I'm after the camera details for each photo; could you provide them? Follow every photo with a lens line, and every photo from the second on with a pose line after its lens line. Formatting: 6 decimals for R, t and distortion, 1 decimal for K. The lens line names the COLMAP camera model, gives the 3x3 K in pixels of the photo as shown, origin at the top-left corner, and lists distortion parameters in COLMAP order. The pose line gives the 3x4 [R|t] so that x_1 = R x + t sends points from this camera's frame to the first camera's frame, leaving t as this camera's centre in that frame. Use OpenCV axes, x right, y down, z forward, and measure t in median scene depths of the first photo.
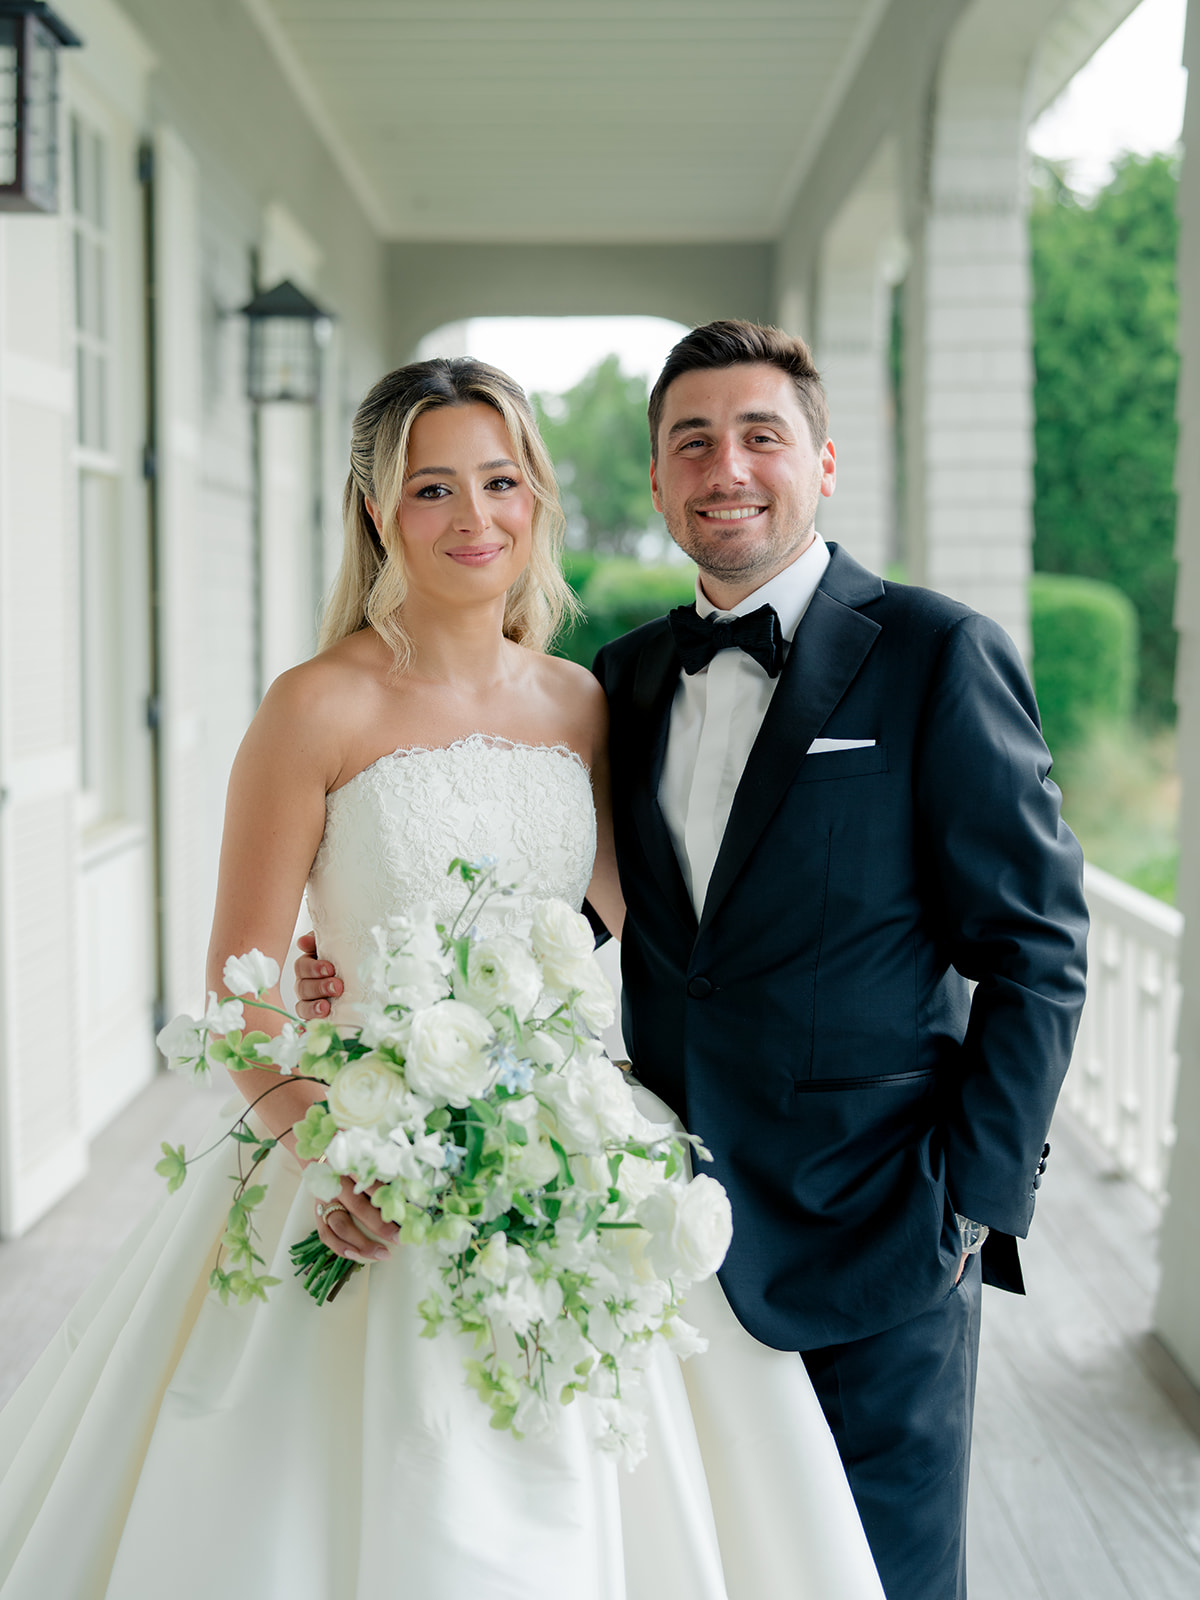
lens RADIAL K [[2542.0, 0, 604.6], [0, 2542.0, 743.3], [0, 0, 1]] dist [-0.035735, 0.097695]
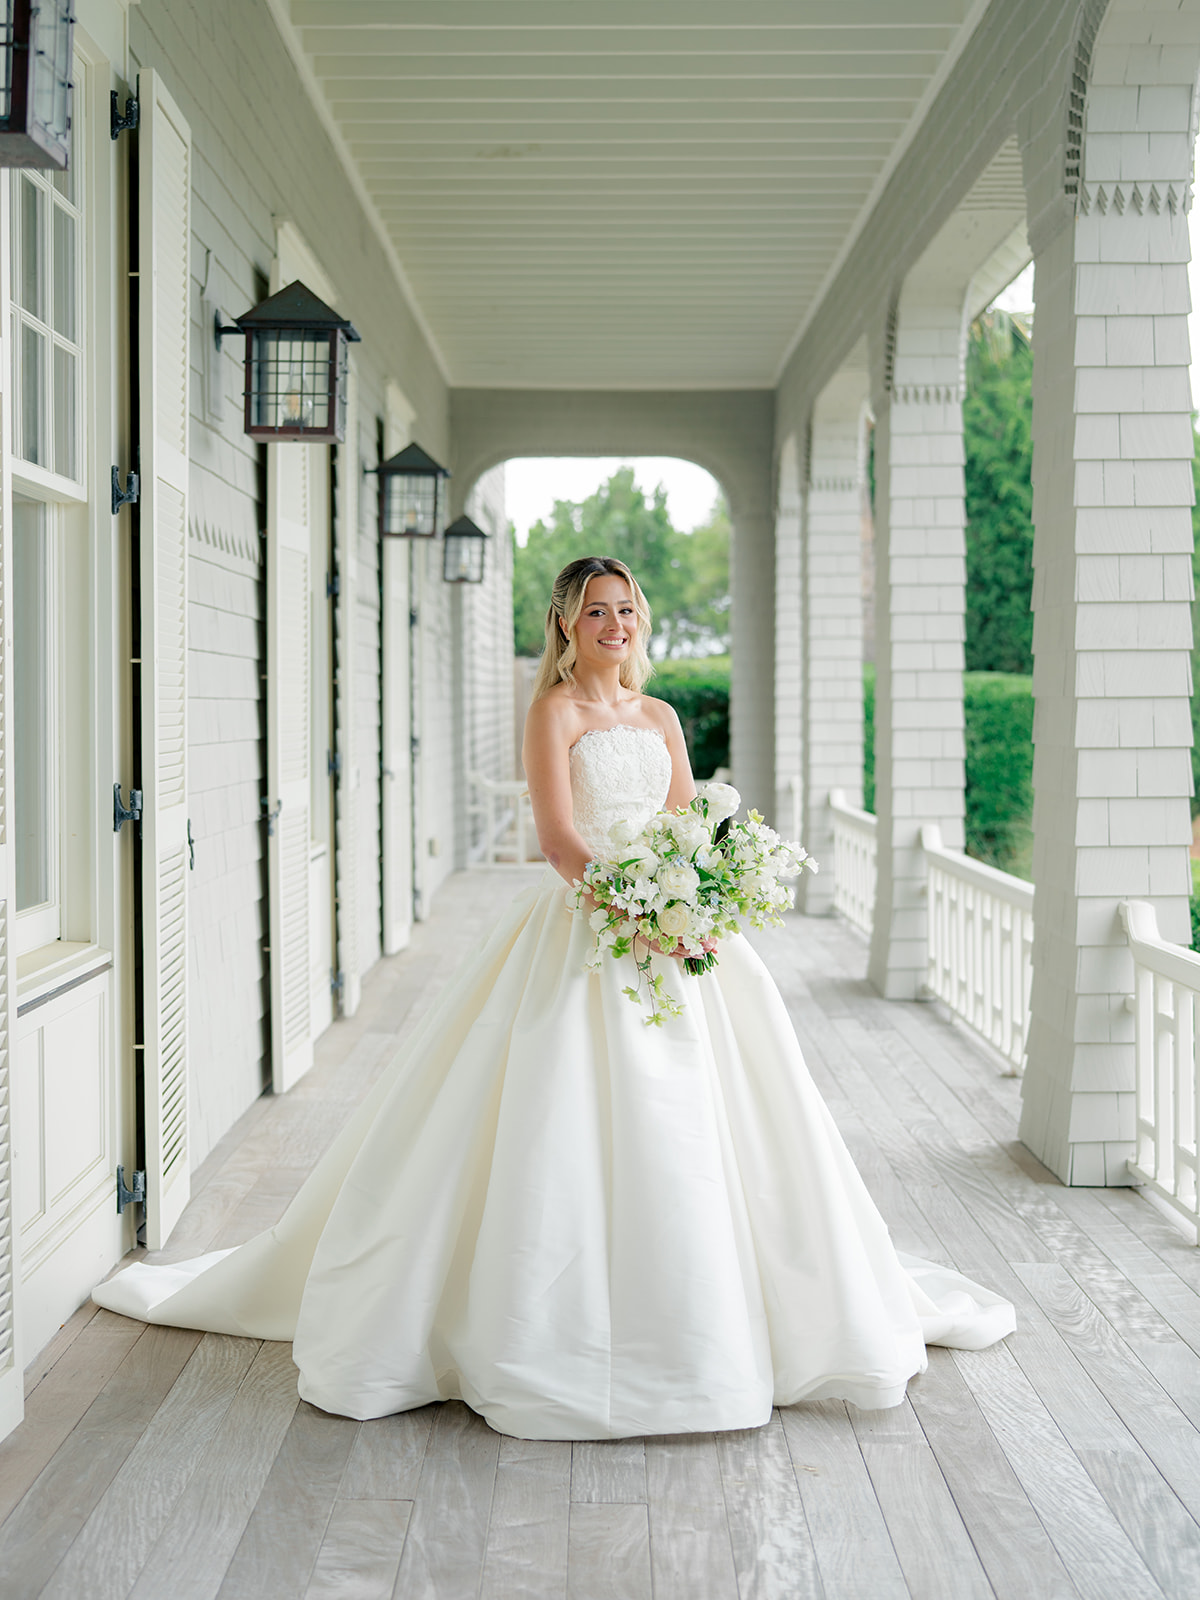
lens RADIAL K [[2542.0, 0, 604.6], [0, 2542.0, 743.3], [0, 0, 1]] dist [-0.035735, 0.097695]
pose [[1.000000, 0.000241, 0.000527, -0.041965], [-0.000220, 0.999202, -0.039933, 0.048363], [-0.000537, 0.039933, 0.999202, -0.585765]]
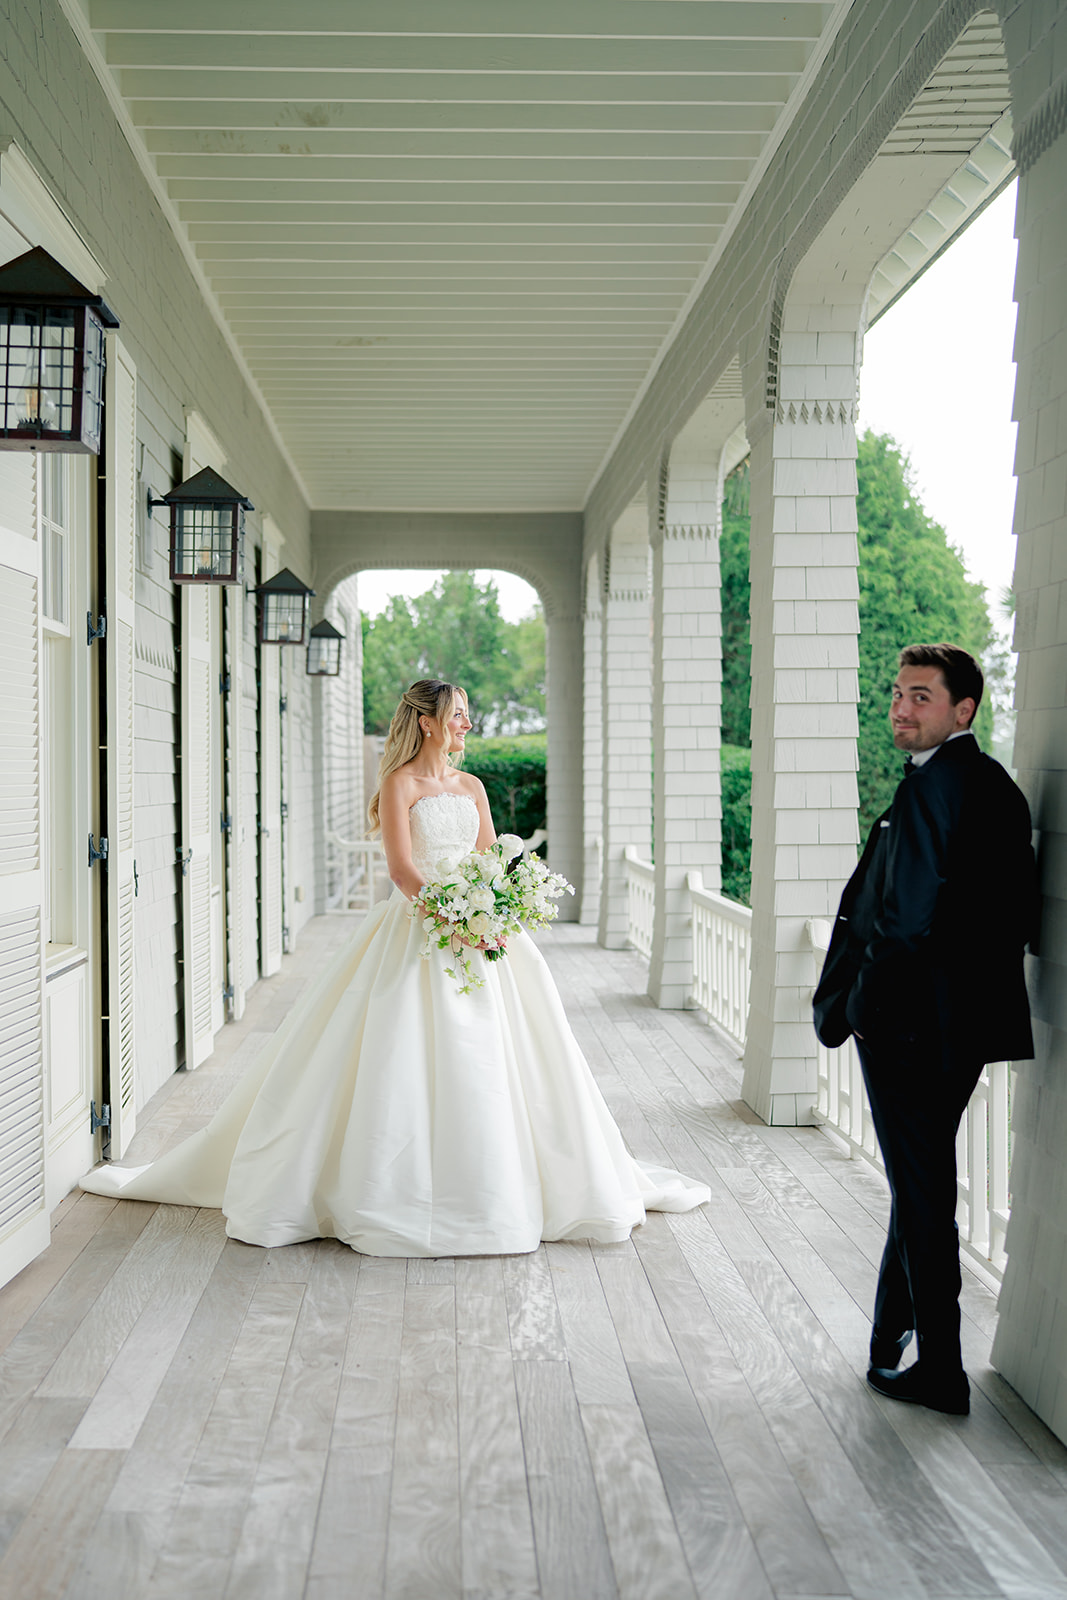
lens RADIAL K [[2363.1, 0, 533.5], [0, 2363.1, 800.0], [0, 0, 1]] dist [-0.022382, 0.006376]
pose [[0.999315, -0.000643, 0.037000, -0.031513], [0.002280, 0.999020, -0.044201, 0.067940], [-0.036935, 0.044255, 0.998337, -0.987443]]
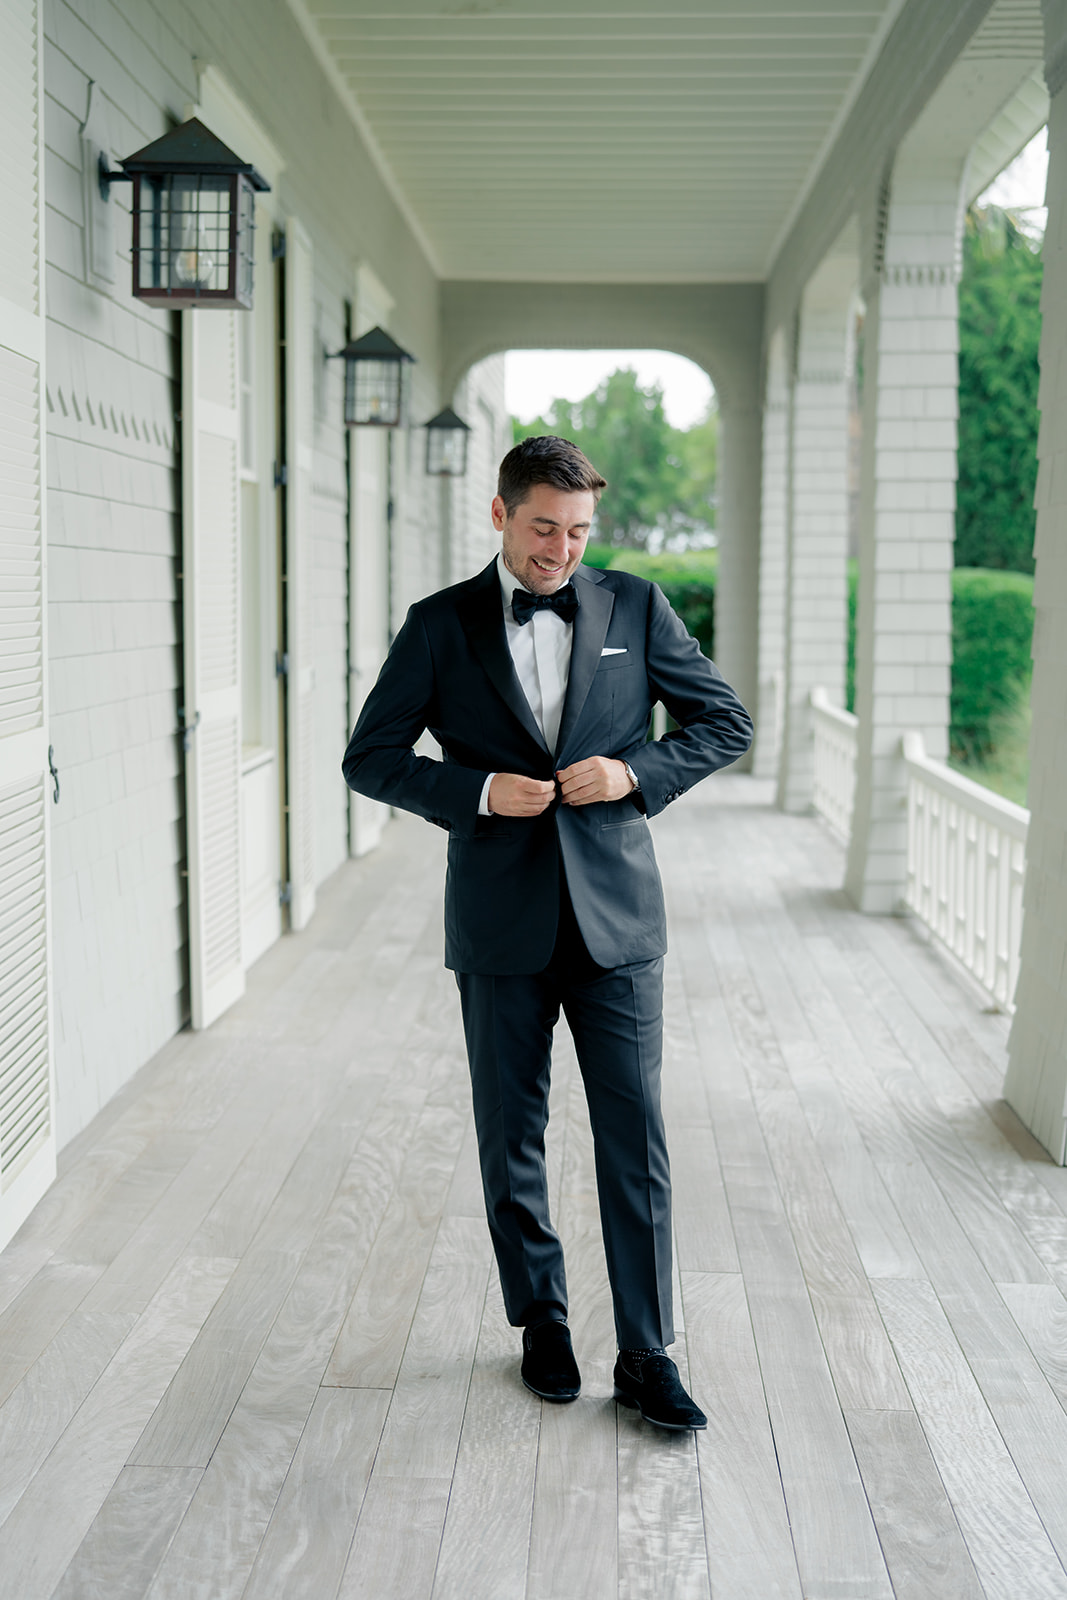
lens RADIAL K [[2287.2, 0, 538.0], [0, 2287.2, 838.2], [0, 0, 1]] dist [-0.024182, 0.075412]
pose [[0.999391, 0.012561, -0.032553, -0.005320], [-0.010823, 0.998536, 0.053006, 0.020177], [0.033171, -0.052621, 0.998063, -0.283220]]
